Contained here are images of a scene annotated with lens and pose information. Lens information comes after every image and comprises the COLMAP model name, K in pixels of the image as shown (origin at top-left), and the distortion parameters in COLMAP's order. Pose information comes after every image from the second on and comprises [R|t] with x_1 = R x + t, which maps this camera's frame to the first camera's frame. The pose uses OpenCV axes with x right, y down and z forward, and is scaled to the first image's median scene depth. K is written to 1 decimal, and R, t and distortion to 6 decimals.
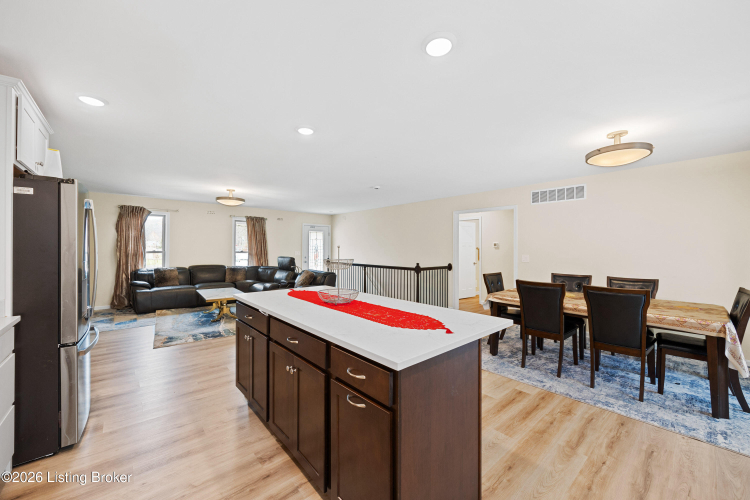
lens RADIAL K [[291.3, 0, 375.6], [0, 291.3, 245.4], [0, 0, 1]] dist [-0.002282, -0.000337]
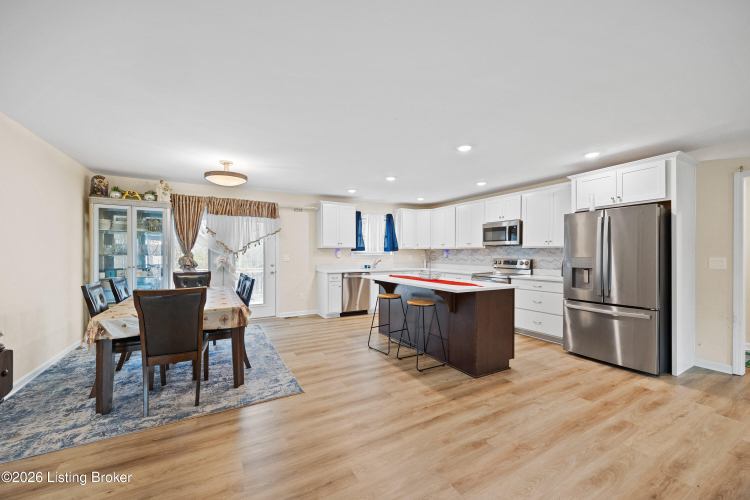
lens RADIAL K [[290.5, 0, 376.0], [0, 290.5, 256.5], [0, 0, 1]] dist [-0.002114, -0.000099]
pose [[-0.979254, -0.008724, 0.202451, -0.062407], [-0.009231, 0.999956, -0.001564, 0.023154], [-0.202428, -0.003401, -0.979291, 1.075160]]
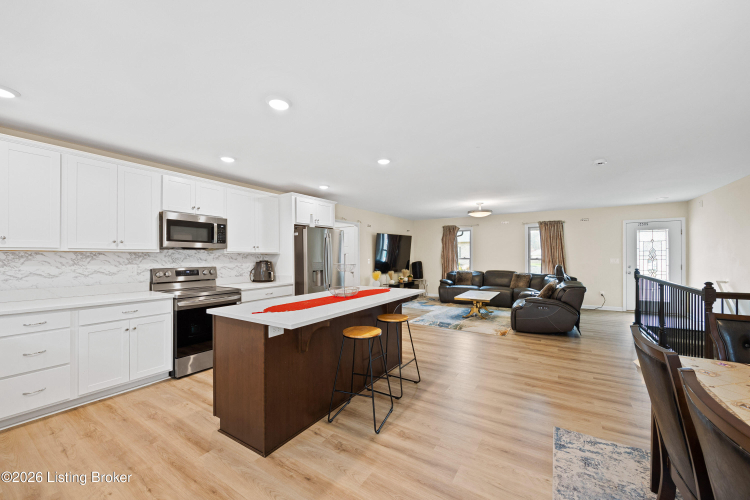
lens RADIAL K [[290.5, 0, 376.0], [0, 290.5, 256.5], [0, 0, 1]] dist [-0.002114, -0.000099]
pose [[0.282372, -0.002762, -0.959301, 0.454751], [0.015897, 0.999872, 0.001800, 0.005404], [0.959173, -0.015758, 0.282380, 0.298509]]
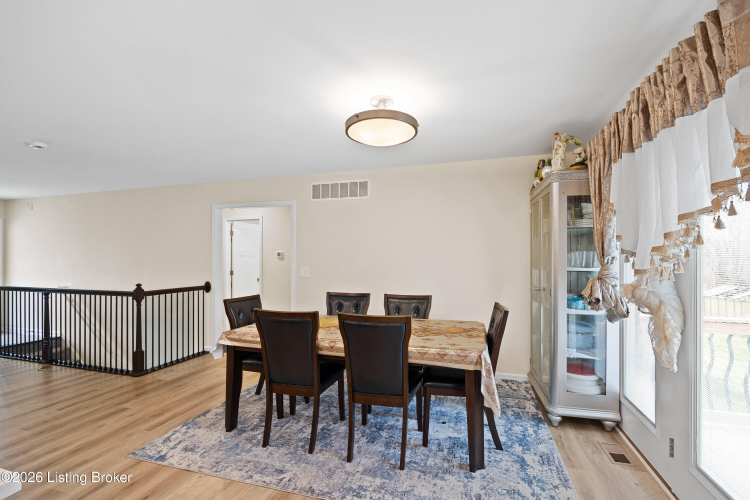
lens RADIAL K [[348.0, 0, 371.8], [0, 348.0, 259.7], [0, 0, 1]] dist [-0.004190, -0.000374]
pose [[0.854019, -0.000892, 0.520240, 0.178849], [-0.003770, 0.999962, 0.007905, 0.003577], [-0.520227, -0.008712, 0.853983, 0.135872]]
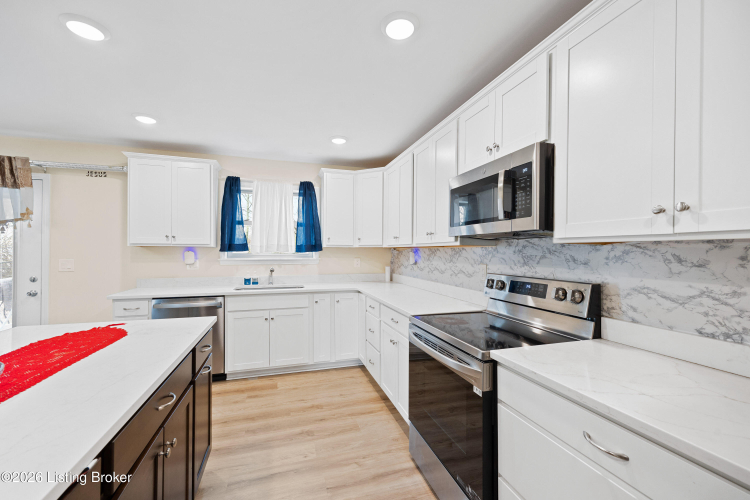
lens RADIAL K [[299.9, 0, 375.0], [0, 299.9, 250.0], [0, 0, 1]] dist [0.011195, -0.000186]
pose [[-0.916456, -0.004301, 0.400113, -0.278051], [-0.011261, 0.999823, -0.015045, 0.003478], [-0.399977, -0.018294, -0.916342, 0.425148]]
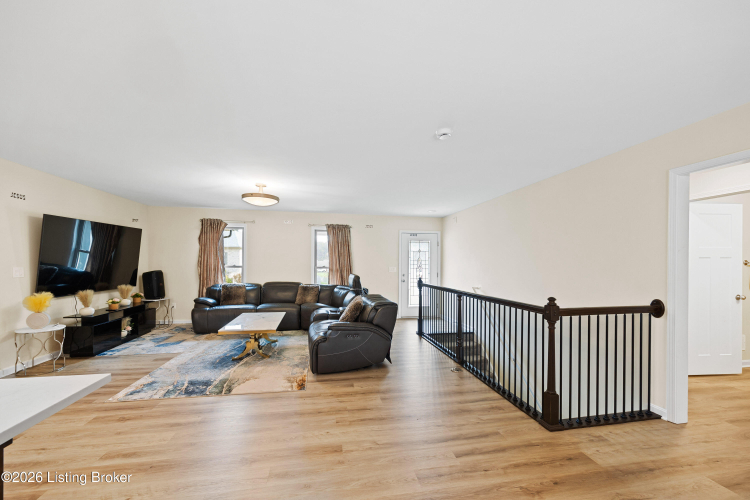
lens RADIAL K [[295.1, 0, 374.0], [0, 295.1, 263.7], [0, 0, 1]] dist [0.000276, -0.000041]
pose [[0.859255, 0.002227, -0.511543, 0.139291], [0.001806, 0.999971, 0.007387, 0.008388], [0.511544, -0.007271, 0.859226, 0.491553]]
